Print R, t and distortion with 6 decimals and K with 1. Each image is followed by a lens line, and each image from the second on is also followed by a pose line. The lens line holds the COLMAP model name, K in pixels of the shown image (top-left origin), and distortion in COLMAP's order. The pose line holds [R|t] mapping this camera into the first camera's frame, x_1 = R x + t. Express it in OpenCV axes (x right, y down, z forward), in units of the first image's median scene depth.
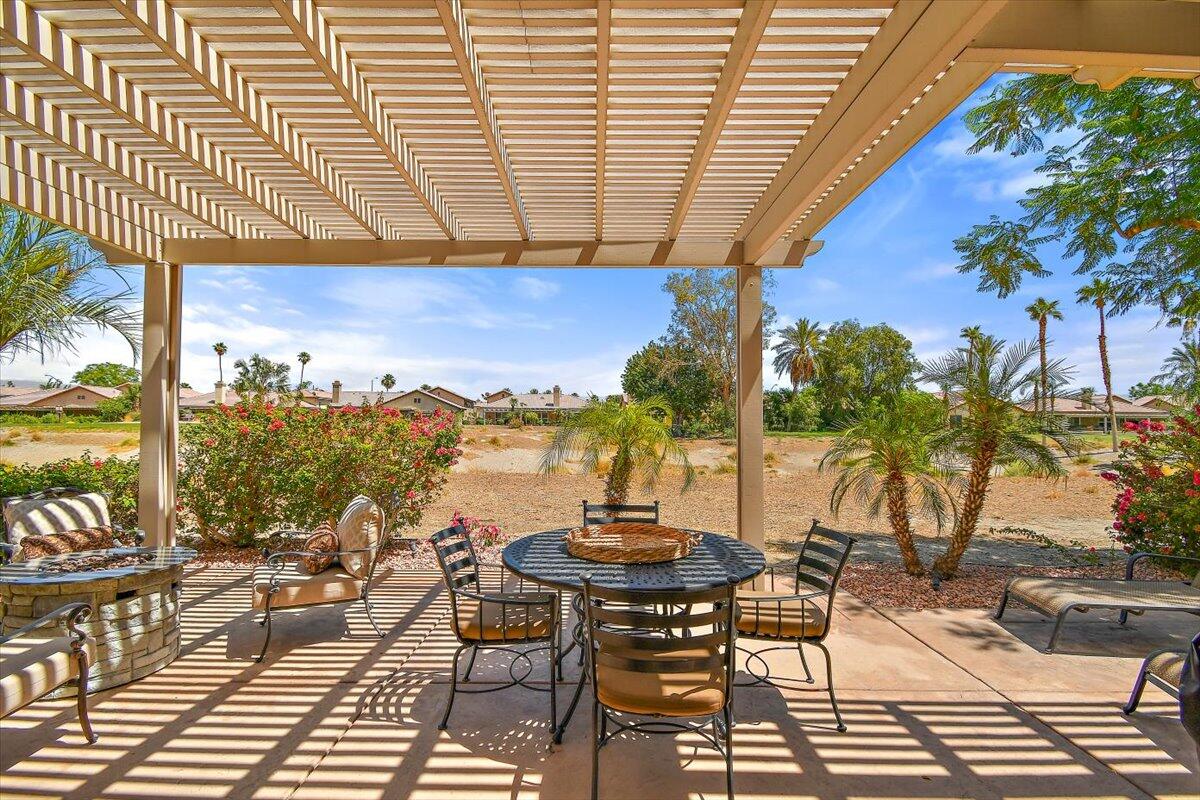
lens RADIAL K [[533.3, 0, 598.5], [0, 533.3, 408.9], [0, 0, 1]] dist [0.000905, -0.000755]
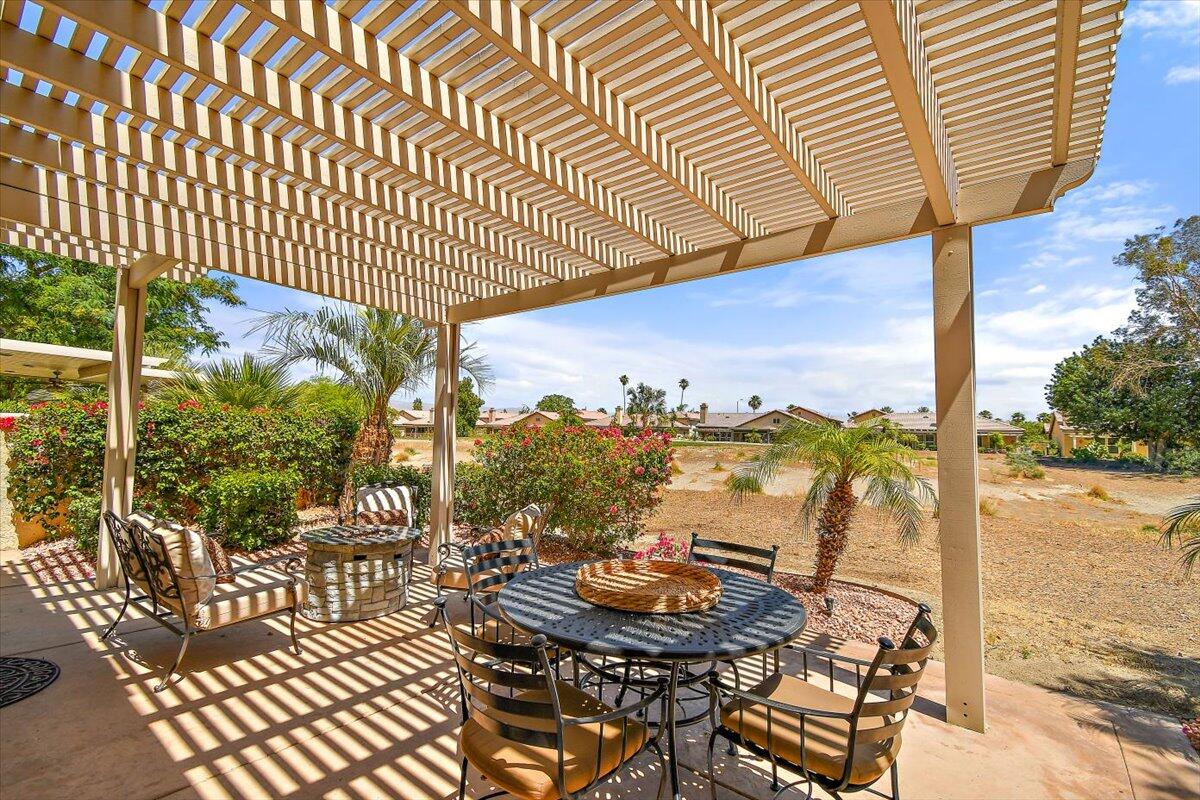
lens RADIAL K [[533.3, 0, 596.5], [0, 533.3, 399.4], [0, 0, 1]] dist [0.000905, -0.000755]
pose [[0.782900, -0.031241, -0.621363, 0.351163], [-0.003338, 0.998513, -0.054409, -0.002076], [0.622138, 0.044671, 0.781632, 0.165741]]
